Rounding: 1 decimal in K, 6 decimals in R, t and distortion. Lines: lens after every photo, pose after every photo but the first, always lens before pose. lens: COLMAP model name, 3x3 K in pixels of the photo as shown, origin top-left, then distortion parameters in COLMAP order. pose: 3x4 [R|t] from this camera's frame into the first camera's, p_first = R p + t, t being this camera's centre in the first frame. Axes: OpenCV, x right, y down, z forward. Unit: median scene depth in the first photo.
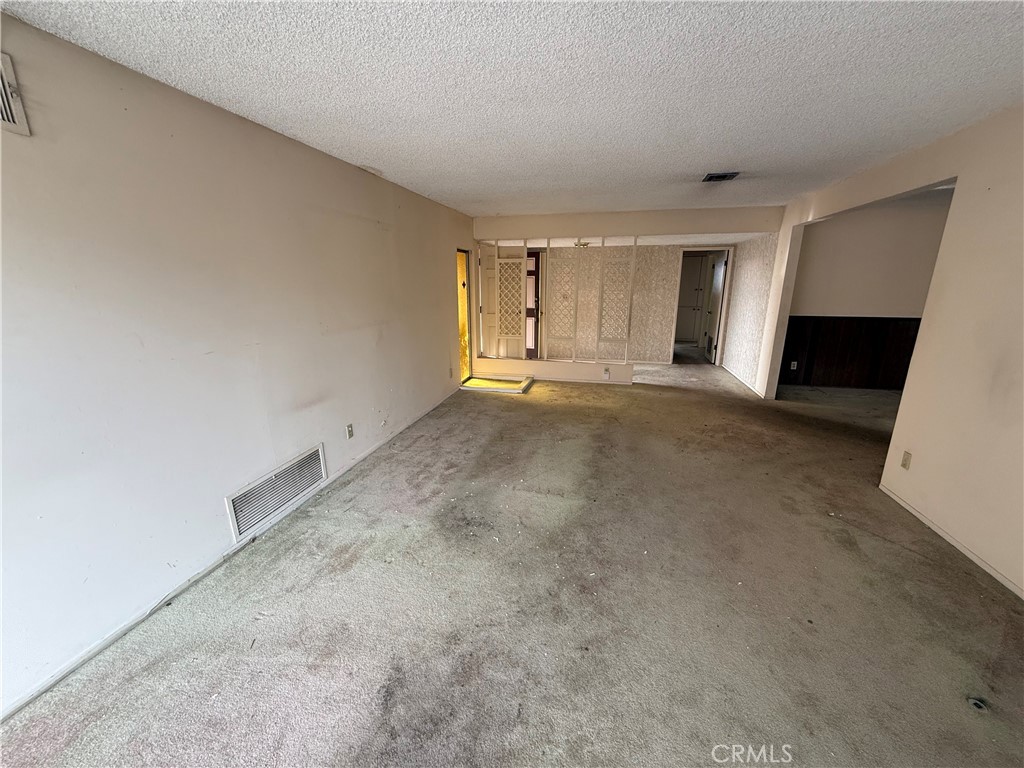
lens RADIAL K [[407.4, 0, 512.9], [0, 407.4, 384.6], [0, 0, 1]] dist [0.003526, 0.000156]
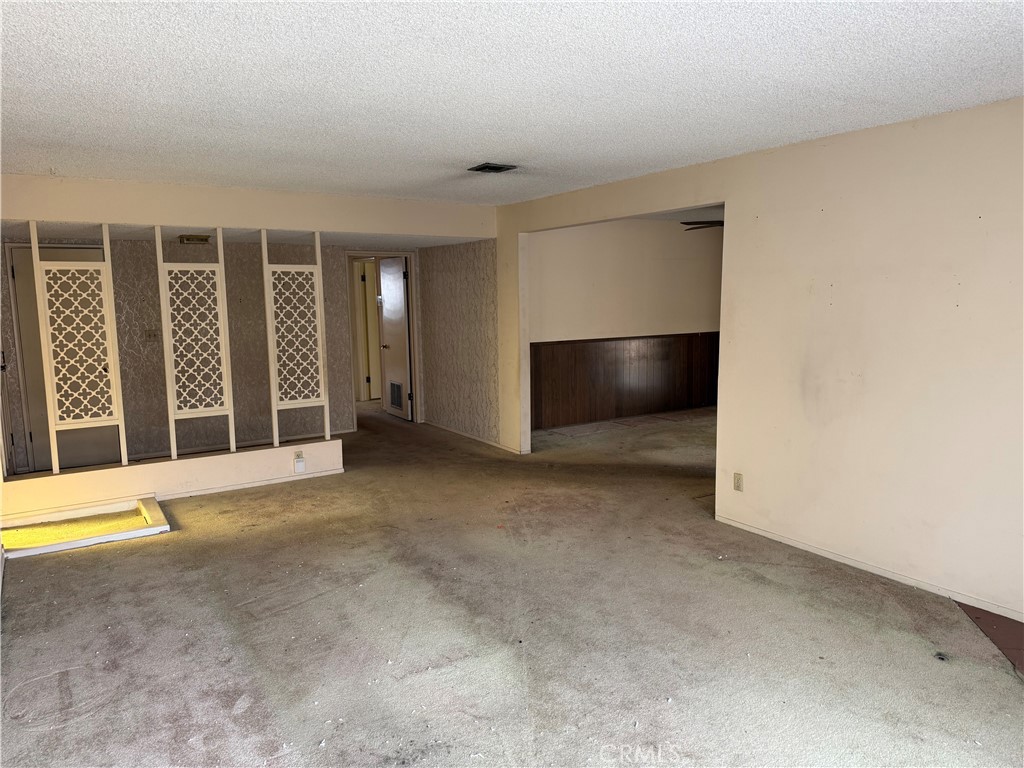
lens RADIAL K [[718.3, 0, 510.5], [0, 718.3, 378.7], [0, 0, 1]] dist [0.059282, -0.059068]
pose [[0.693556, -0.098676, 0.713613, -0.441396], [0.193001, 0.979815, -0.052091, -0.048988], [-0.694068, 0.173856, 0.698601, 0.107973]]
